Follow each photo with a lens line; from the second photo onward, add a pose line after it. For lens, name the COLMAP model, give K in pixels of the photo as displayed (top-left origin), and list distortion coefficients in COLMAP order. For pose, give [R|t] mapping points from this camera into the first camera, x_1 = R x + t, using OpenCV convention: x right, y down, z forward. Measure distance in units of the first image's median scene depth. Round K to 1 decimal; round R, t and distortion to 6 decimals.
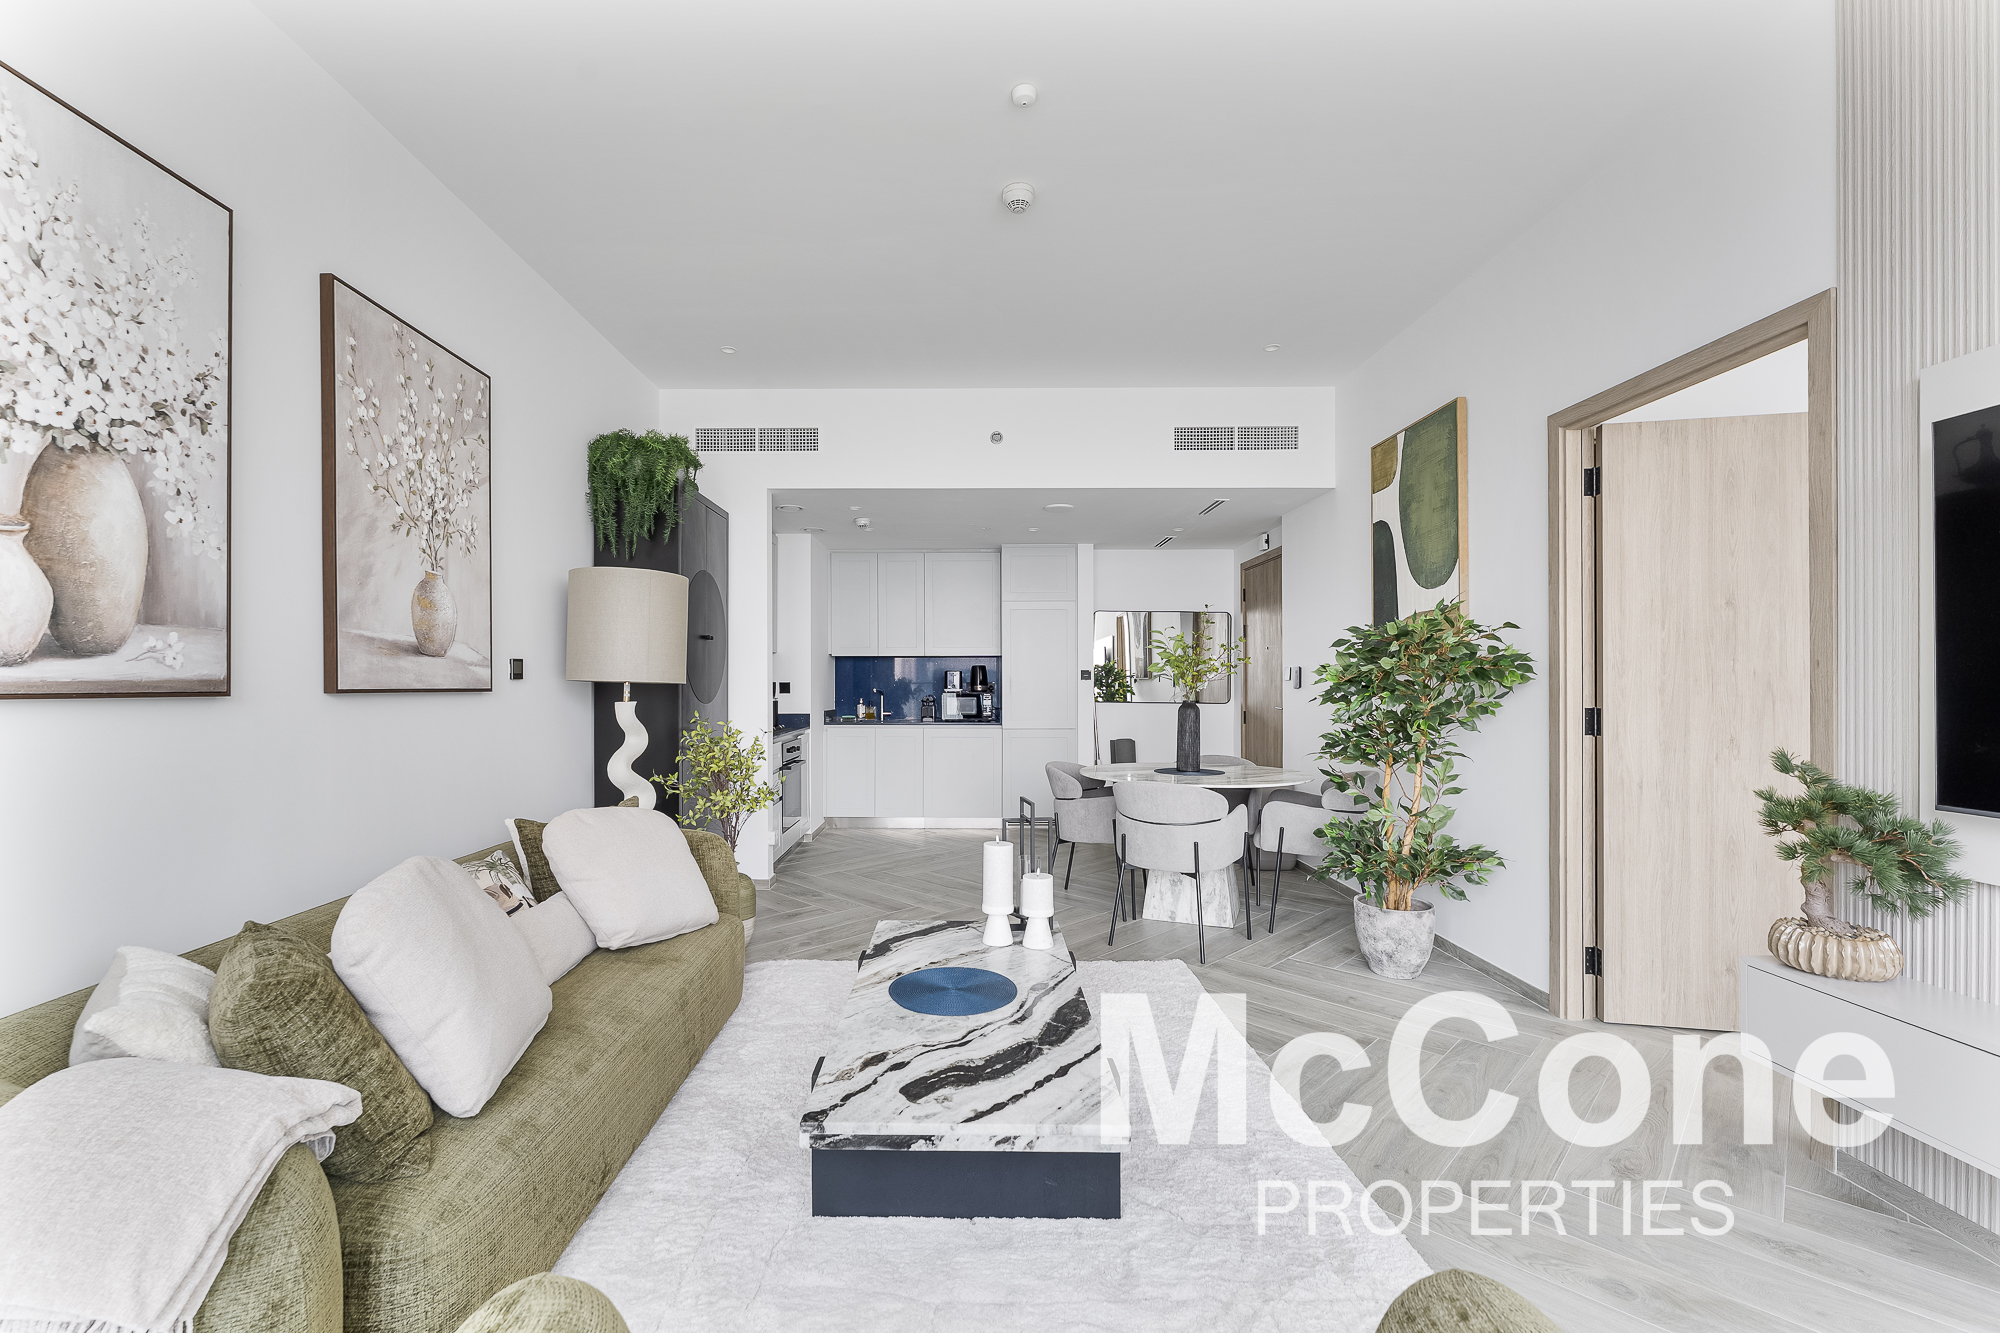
lens RADIAL K [[819.5, 0, 1016.7], [0, 819.5, 678.1], [0, 0, 1]] dist [0.001229, -0.001827]
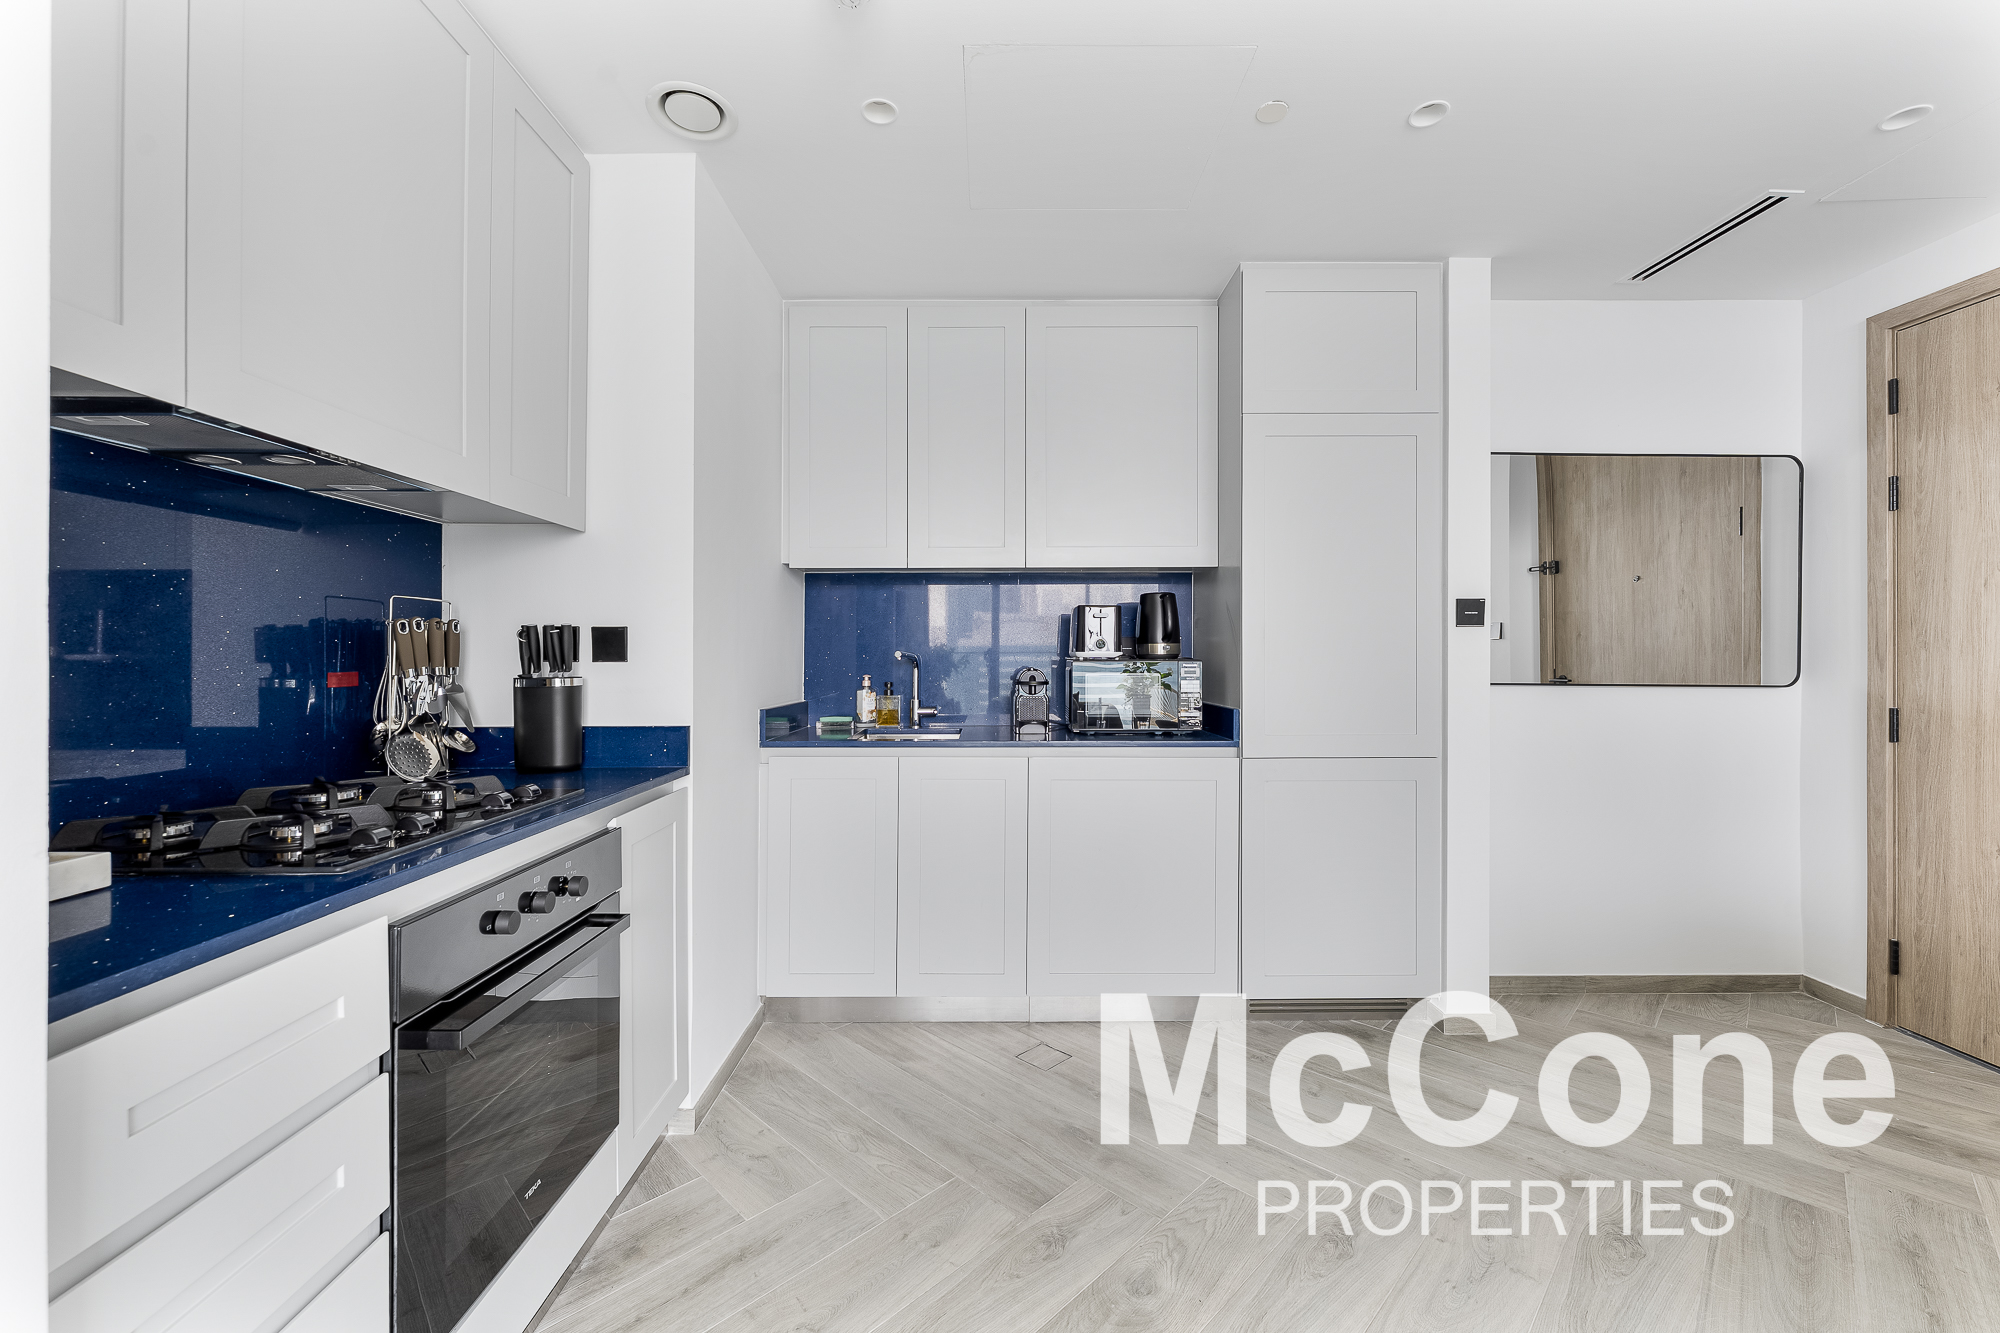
lens RADIAL K [[819.5, 0, 994.5], [0, 819.5, 665.5], [0, 0, 1]] dist [0.001229, -0.001827]
pose [[0.999856, 0.005740, -0.015994, -0.121690], [-0.005698, 0.999980, 0.002657, 0.019167], [0.016009, -0.002565, 0.999869, 0.603193]]
